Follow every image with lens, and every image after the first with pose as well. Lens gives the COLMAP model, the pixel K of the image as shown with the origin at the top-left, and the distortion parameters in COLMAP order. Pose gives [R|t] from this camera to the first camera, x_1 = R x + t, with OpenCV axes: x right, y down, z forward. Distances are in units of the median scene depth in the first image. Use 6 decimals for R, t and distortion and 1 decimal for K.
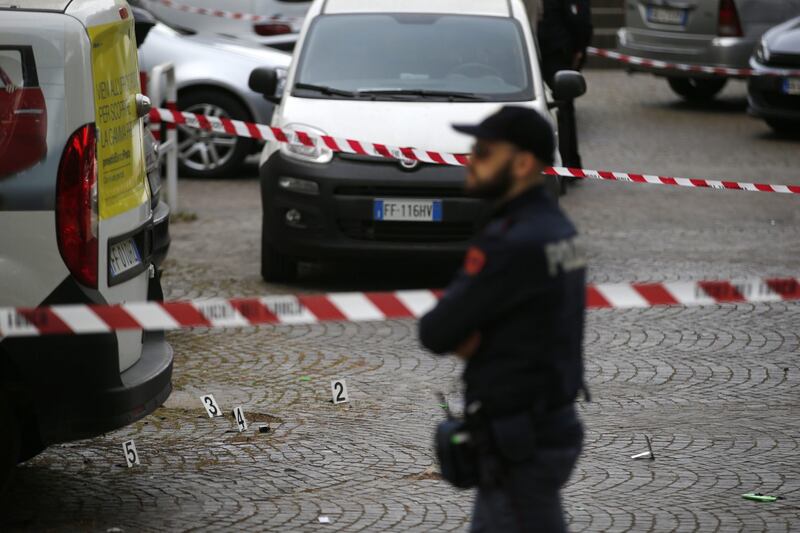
lens RADIAL K [[4288.1, 0, 400.0], [0, 4288.1, 266.5], [0, 0, 1]] dist [1.600086, 5.417265]
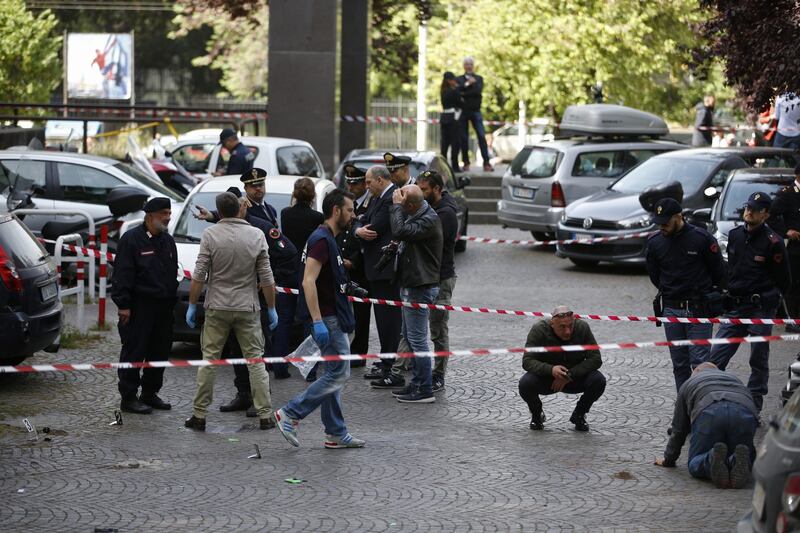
lens RADIAL K [[2827.9, 0, 400.0], [0, 2827.9, 266.5], [0, 0, 1]] dist [0.188565, 1.839550]
pose [[0.997004, 0.013020, -0.076242, 0.152389], [-0.015125, 0.999519, -0.027091, -0.001691], [0.075853, 0.028163, 0.996721, -0.087156]]
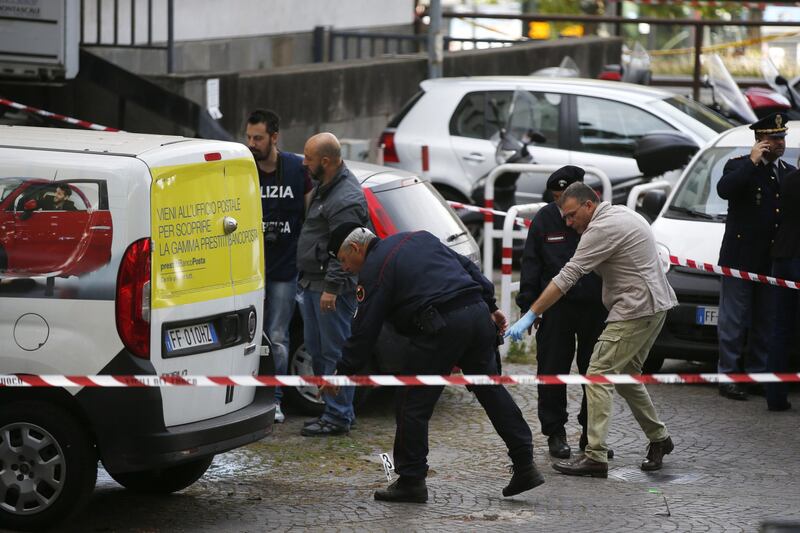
lens RADIAL K [[4835.9, 0, 419.9], [0, 4835.9, 306.3], [0, 0, 1]] dist [1.792440, -16.911401]
pose [[0.955363, 0.038683, -0.292892, 0.311623], [-0.042700, 0.999061, -0.007333, -0.002674], [0.292333, 0.019512, 0.956117, -0.296150]]
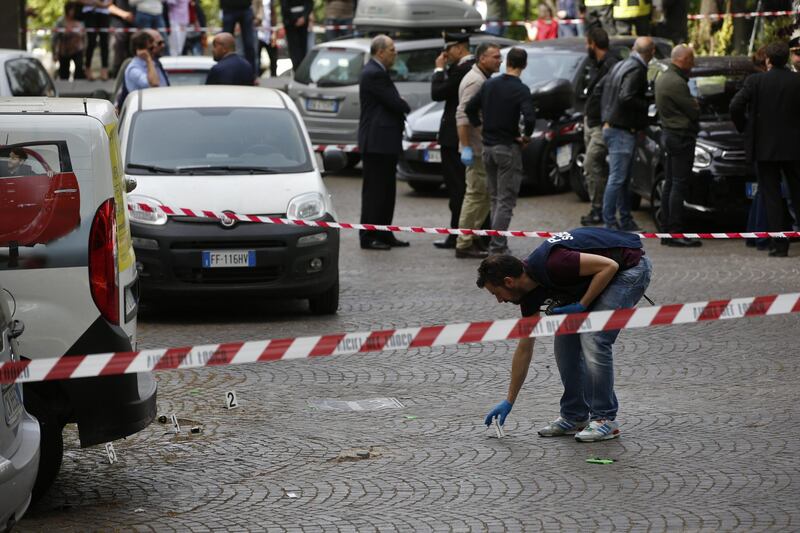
lens RADIAL K [[3355.1, 0, 400.0], [0, 3355.1, 266.5], [0, 0, 1]] dist [0.695636, 2.379179]
pose [[0.990291, -0.040373, 0.133015, -0.081988], [0.041793, 0.999095, -0.007897, -0.000674], [-0.132575, 0.013379, 0.991083, -0.009772]]
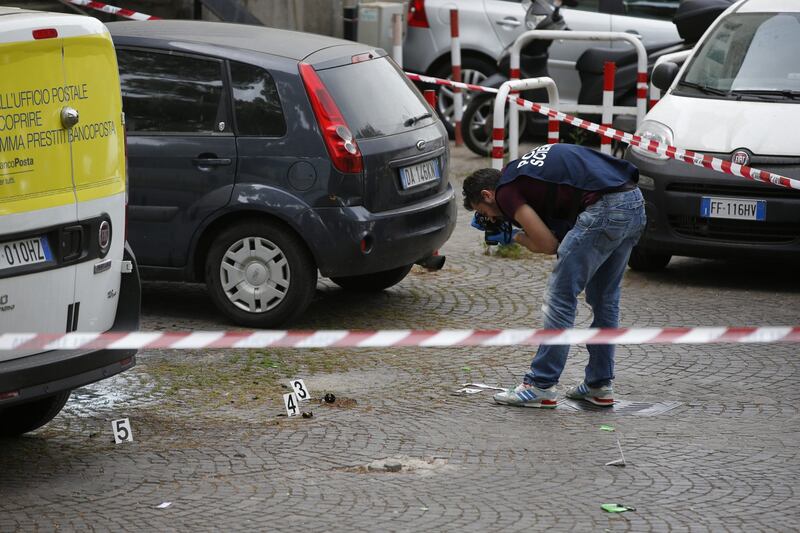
lens RADIAL K [[4288.1, 0, 400.0], [0, 4288.1, 266.5], [0, 0, 1]] dist [1.600086, 5.417265]
pose [[0.936763, 0.049082, -0.346506, 0.288159], [-0.043049, 0.998758, 0.025092, -0.021926], [0.347307, -0.008588, 0.937712, -0.003860]]
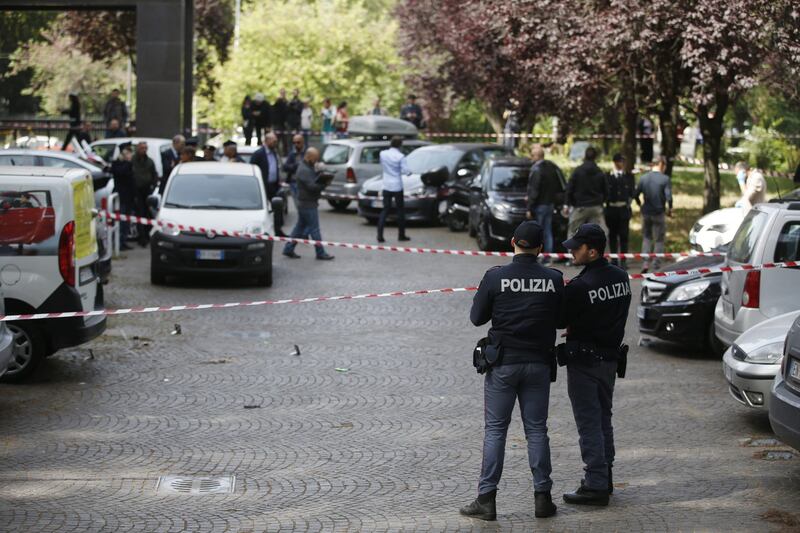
lens RADIAL K [[1830.5, 0, 400.0], [0, 1830.5, 266.5], [0, 0, 1]] dist [-0.235237, -0.148246]
pose [[0.995824, -0.000122, 0.091297, 0.014352], [0.000643, 0.999984, -0.005678, -0.000474], [-0.091295, 0.005713, 0.995808, -0.039944]]
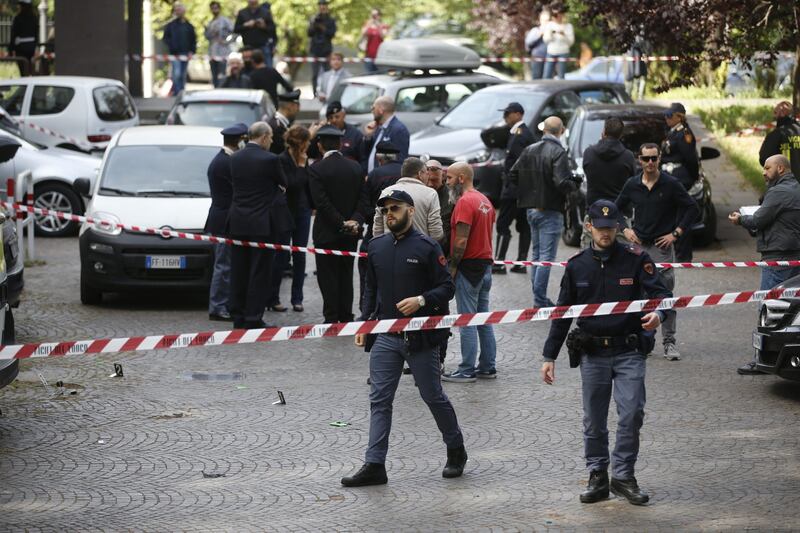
lens RADIAL K [[3043.4, 0, 400.0], [0, 3043.4, 266.5], [0, 0, 1]] dist [0.388540, 2.435861]
pose [[0.998244, -0.011863, 0.058028, 0.024526], [0.011816, 0.999930, 0.001148, -0.011644], [-0.058038, -0.000461, 0.998314, -0.223410]]
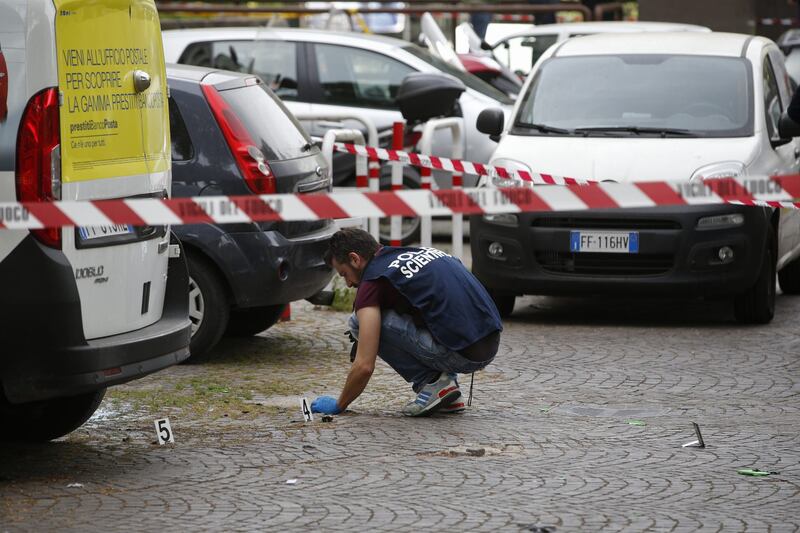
lens RADIAL K [[4288.1, 0, 400.0], [0, 4288.1, 266.5], [0, 0, 1]] dist [1.600086, 5.417265]
pose [[0.985809, 0.001004, -0.167868, 0.123555], [-0.008101, 0.999102, -0.041599, 0.034859], [0.167676, 0.042369, 0.984931, 0.002096]]
